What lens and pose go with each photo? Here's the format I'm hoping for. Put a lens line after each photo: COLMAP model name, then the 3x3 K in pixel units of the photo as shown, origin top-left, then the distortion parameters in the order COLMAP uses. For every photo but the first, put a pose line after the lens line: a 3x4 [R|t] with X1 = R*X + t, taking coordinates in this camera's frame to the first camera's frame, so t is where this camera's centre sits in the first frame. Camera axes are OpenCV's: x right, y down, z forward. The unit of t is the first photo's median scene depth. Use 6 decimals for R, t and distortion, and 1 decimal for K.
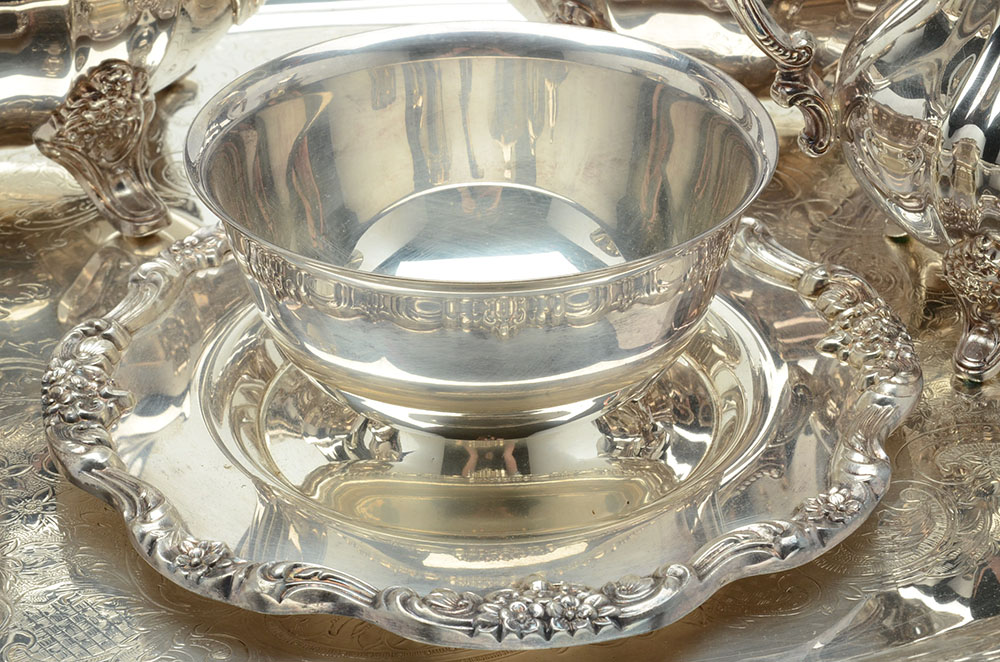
lens RADIAL K [[2355.7, 0, 500.9], [0, 2355.7, 331.8], [0, 0, 1]] dist [0.140487, 0.000000]
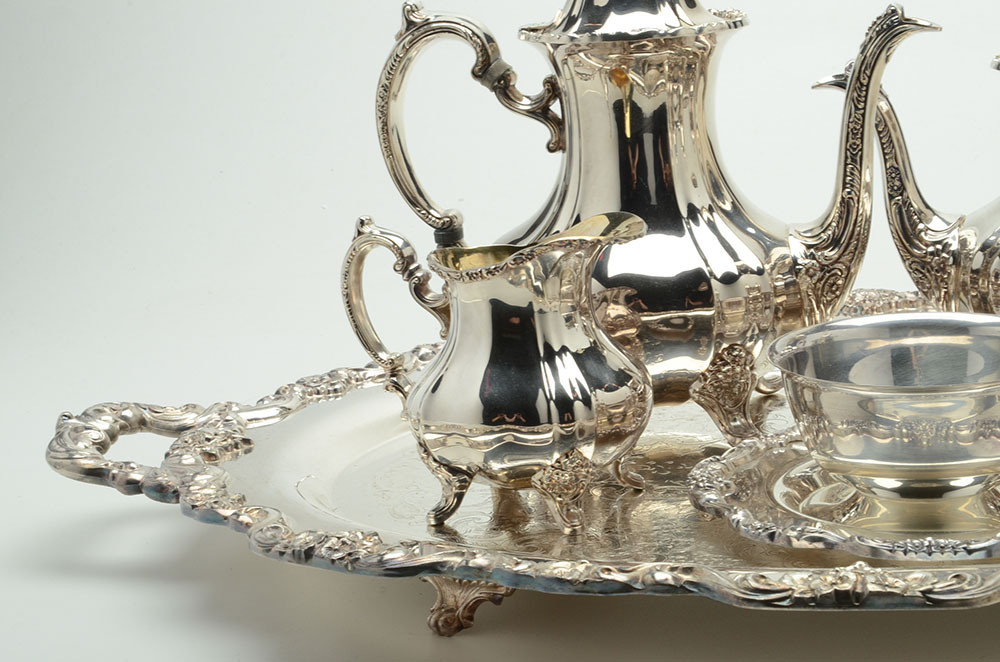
lens RADIAL K [[2355.7, 0, 502.3], [0, 2355.7, 332.1], [0, 0, 1]] dist [0.140487, 0.000000]
pose [[0.962915, 0.004051, -0.269774, 0.160070], [-0.080097, 0.959103, -0.271489, 0.394978], [0.257641, 0.283028, 0.923859, -0.759778]]
